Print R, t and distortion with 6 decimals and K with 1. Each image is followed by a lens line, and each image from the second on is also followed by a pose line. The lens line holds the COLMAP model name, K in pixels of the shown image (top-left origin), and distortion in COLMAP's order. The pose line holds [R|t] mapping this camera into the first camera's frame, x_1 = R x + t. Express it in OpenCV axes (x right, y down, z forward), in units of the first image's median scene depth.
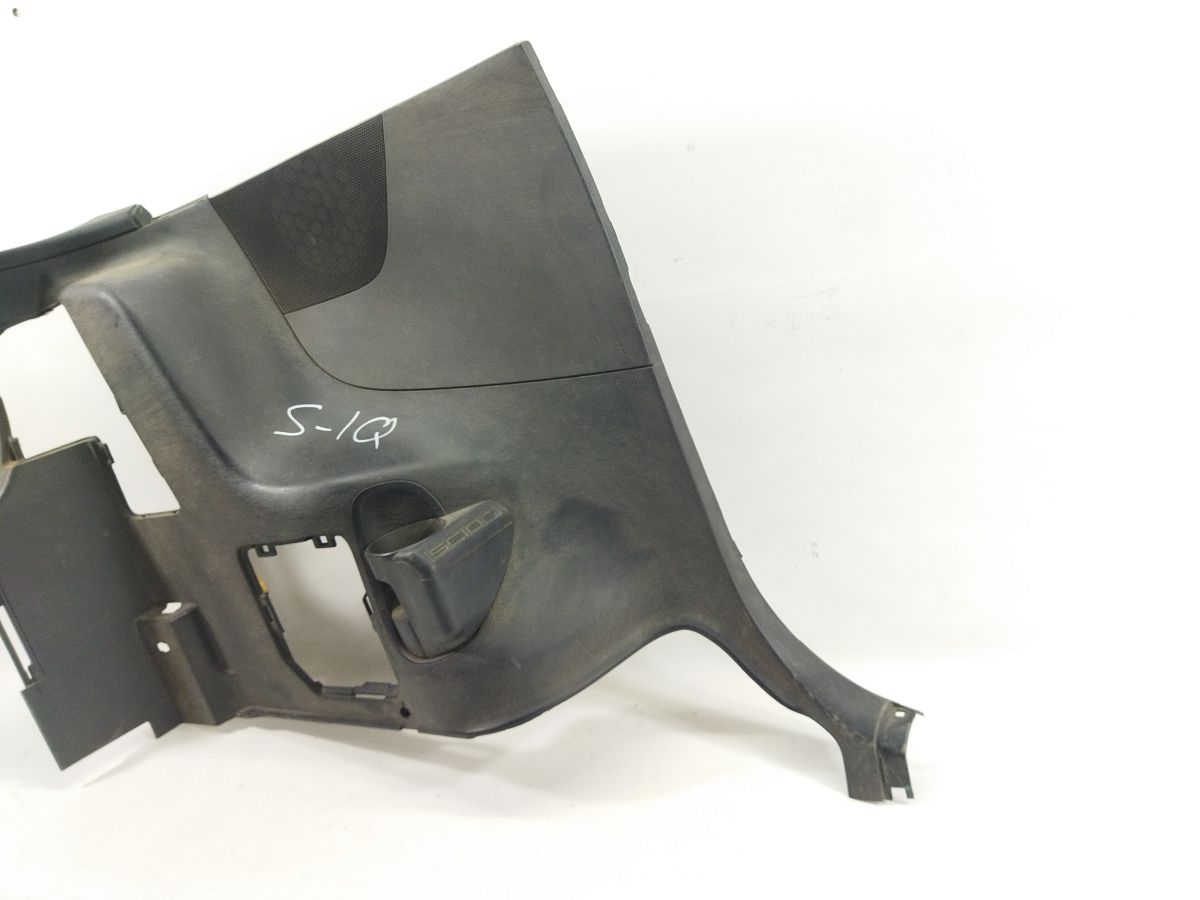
lens RADIAL K [[898.8, 0, 600.0], [0, 898.8, 450.0], [0, 0, 1]] dist [0.081266, -0.131463]
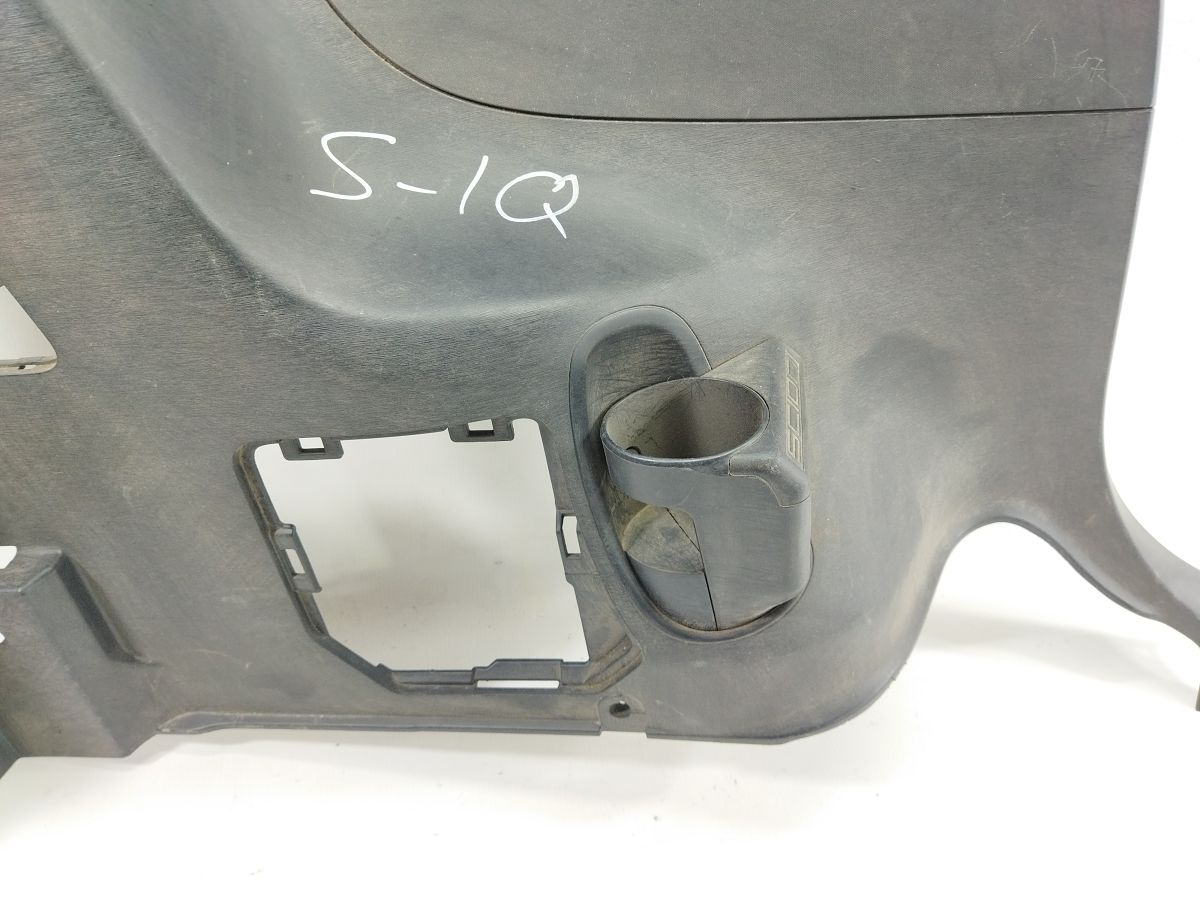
lens RADIAL K [[898.8, 0, 600.0], [0, 898.8, 450.0], [0, 0, 1]] dist [0.081266, -0.131463]
pose [[0.892153, -0.077401, 0.445053, -0.445172], [-0.035267, 0.970270, 0.239441, -0.007666], [-0.450354, -0.229314, 0.862900, 0.517517]]
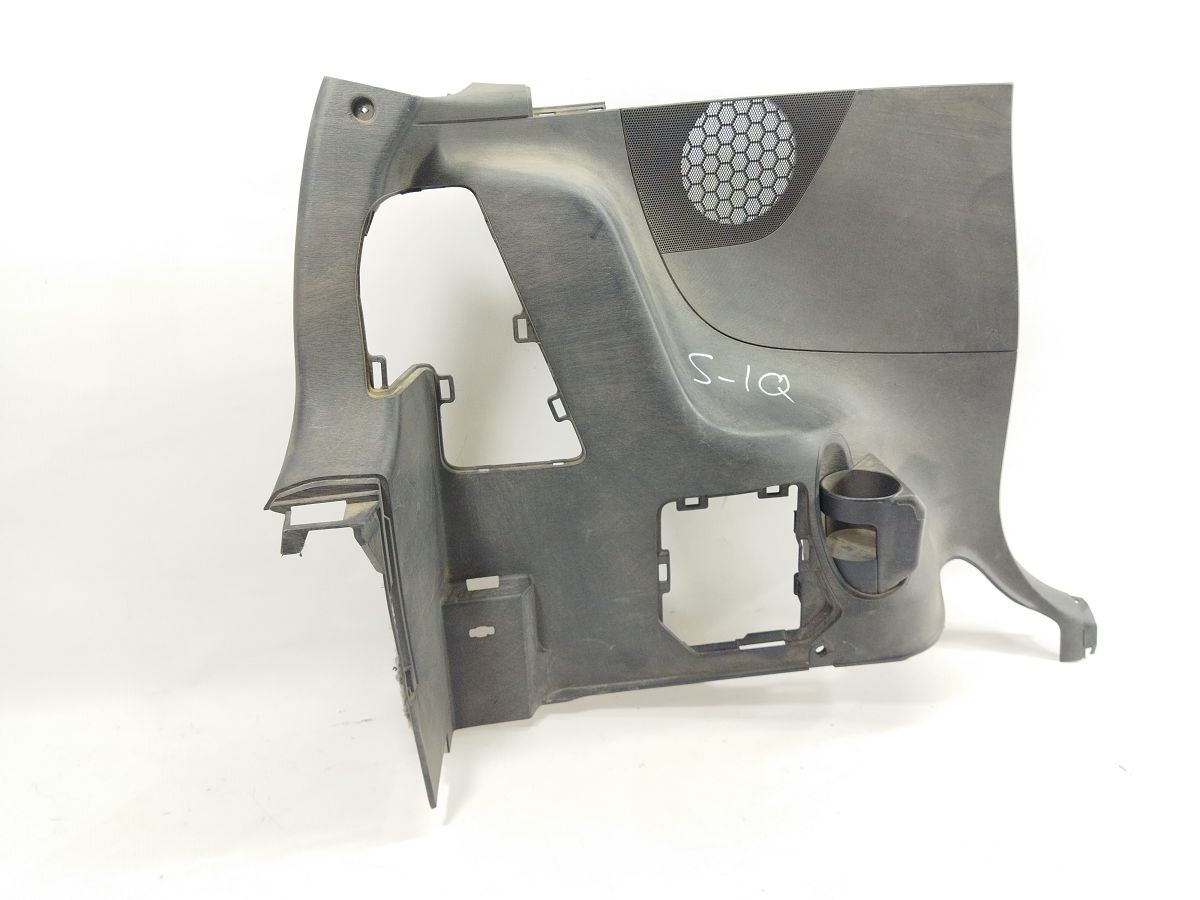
lens RADIAL K [[898.8, 0, 600.0], [0, 898.8, 450.0], [0, 0, 1]] dist [0.081266, -0.131463]
pose [[0.725614, 0.028959, 0.687493, -1.082810], [-0.026736, 0.999546, -0.013884, 0.070817], [-0.687583, -0.008306, 0.726058, 0.386375]]
